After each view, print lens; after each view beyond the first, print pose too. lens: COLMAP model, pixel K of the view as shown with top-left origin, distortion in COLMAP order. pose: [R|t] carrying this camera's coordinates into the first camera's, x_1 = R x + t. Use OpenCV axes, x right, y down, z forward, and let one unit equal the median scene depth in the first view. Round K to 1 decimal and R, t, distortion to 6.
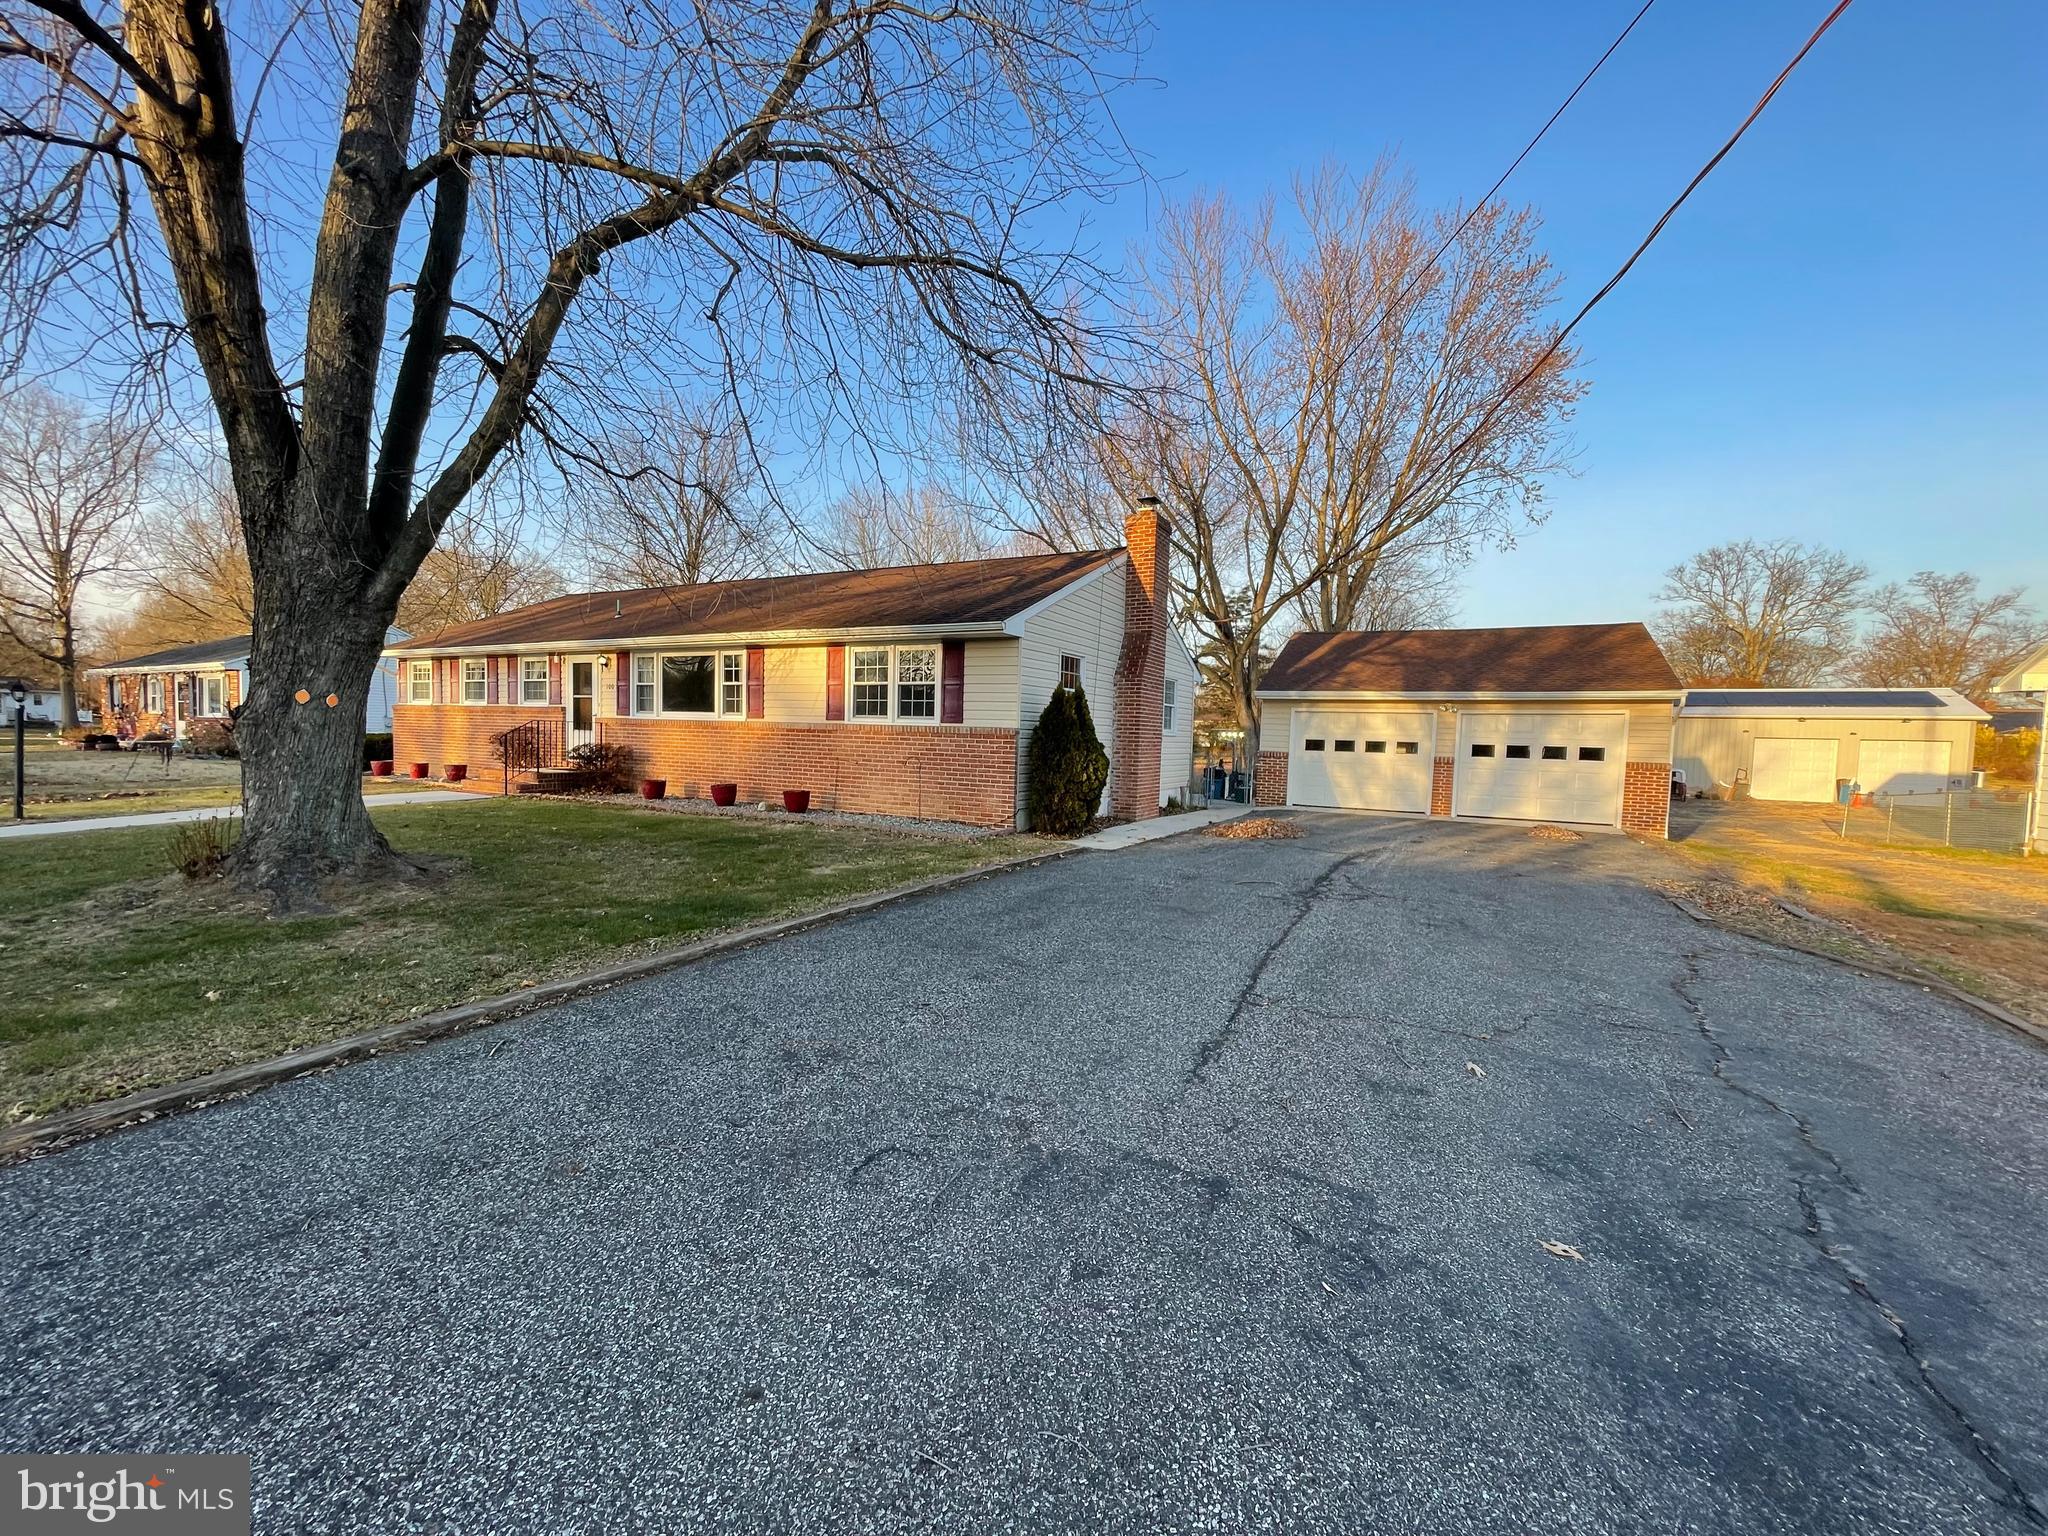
lens RADIAL K [[804.1, 0, 1024.0], [0, 804.1, 768.0], [0, 0, 1]] dist [0.003254, -0.000020]
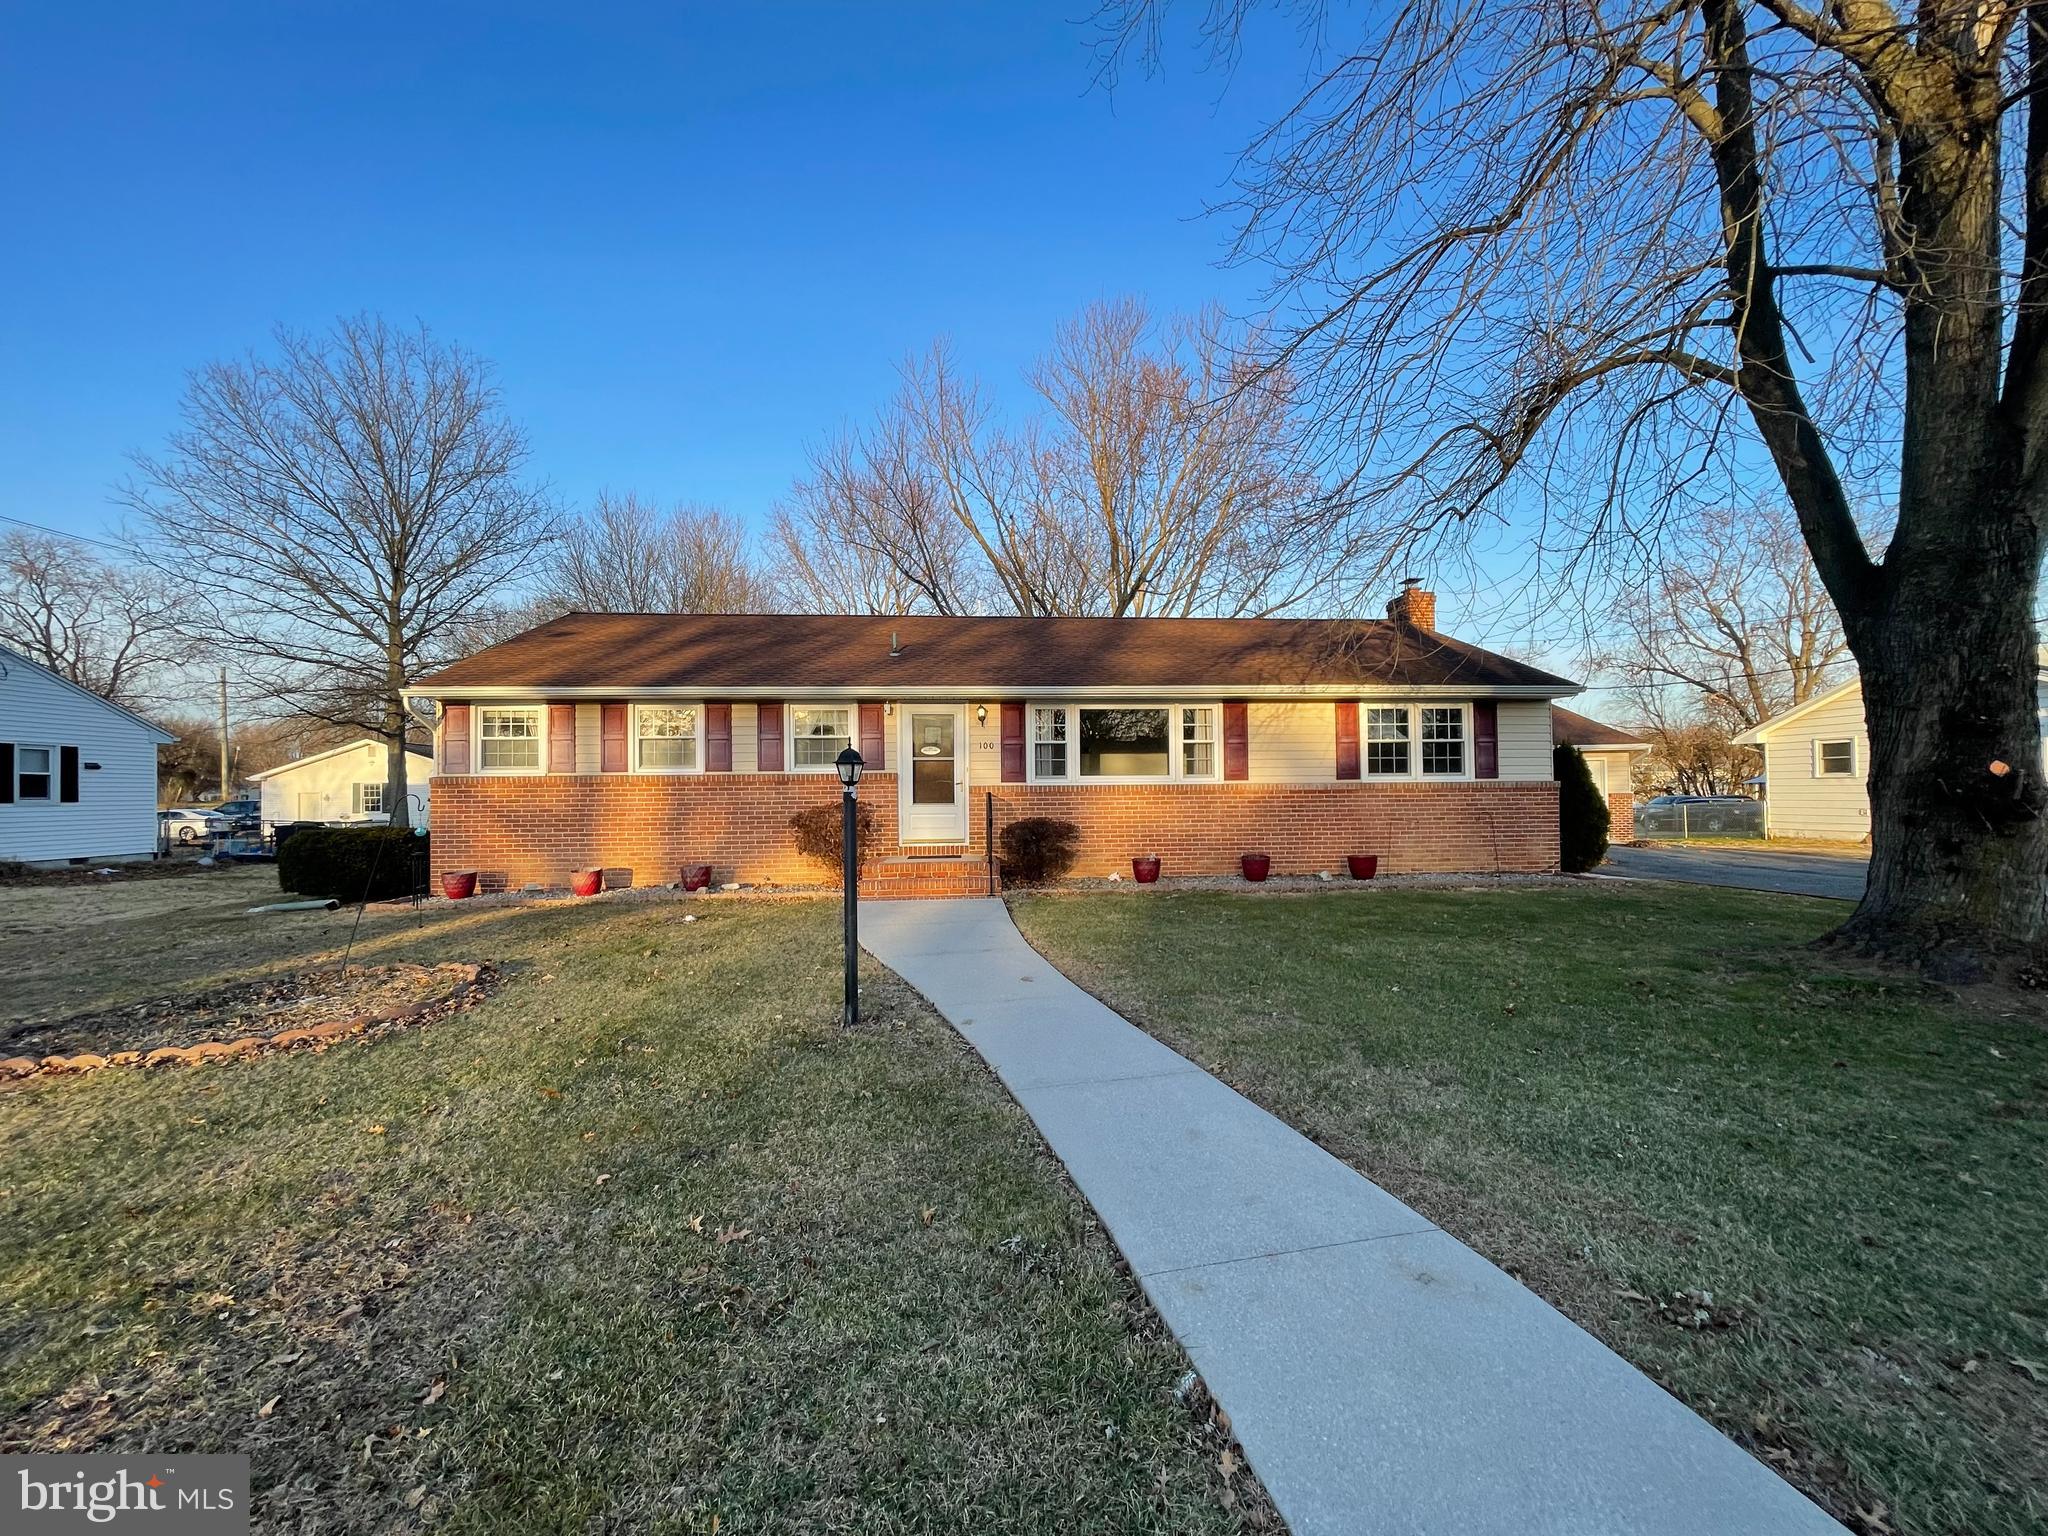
lens RADIAL K [[804.1, 0, 1024.0], [0, 804.1, 768.0], [0, 0, 1]] dist [0.003254, -0.000020]
pose [[0.846428, -0.020786, 0.532097, -0.942940], [0.054909, 0.997318, -0.048387, -0.041809], [-0.529664, 0.070173, 0.845300, 0.342831]]
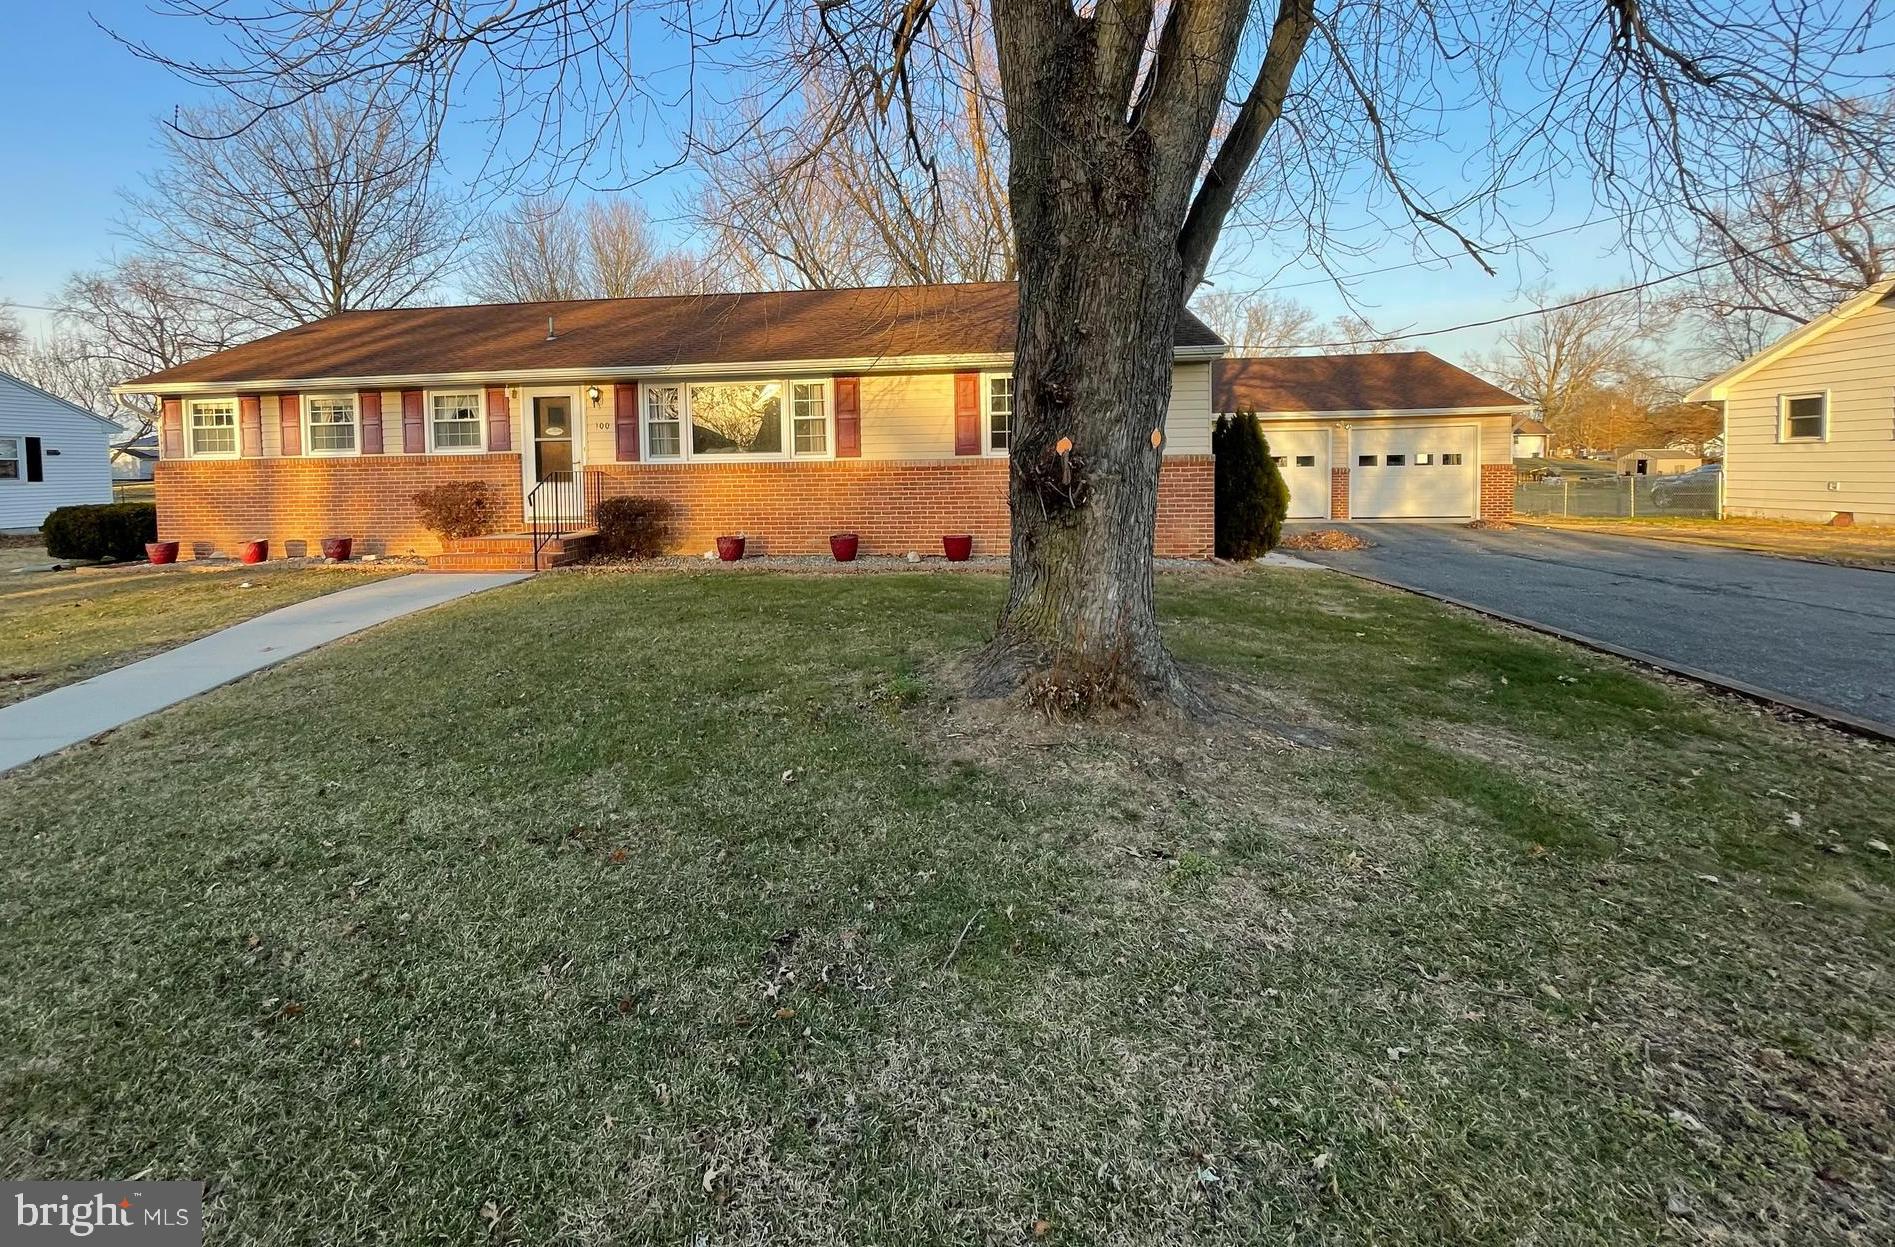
lens RADIAL K [[804.6, 0, 875.8], [0, 804.6, 486.9], [0, 0, 1]] dist [0.002421, 0.000069]
pose [[0.937778, -0.053047, 0.343160, -0.564417], [0.057341, 0.998352, -0.002371, -0.024182], [-0.342468, 0.021900, 0.939274, 0.165477]]
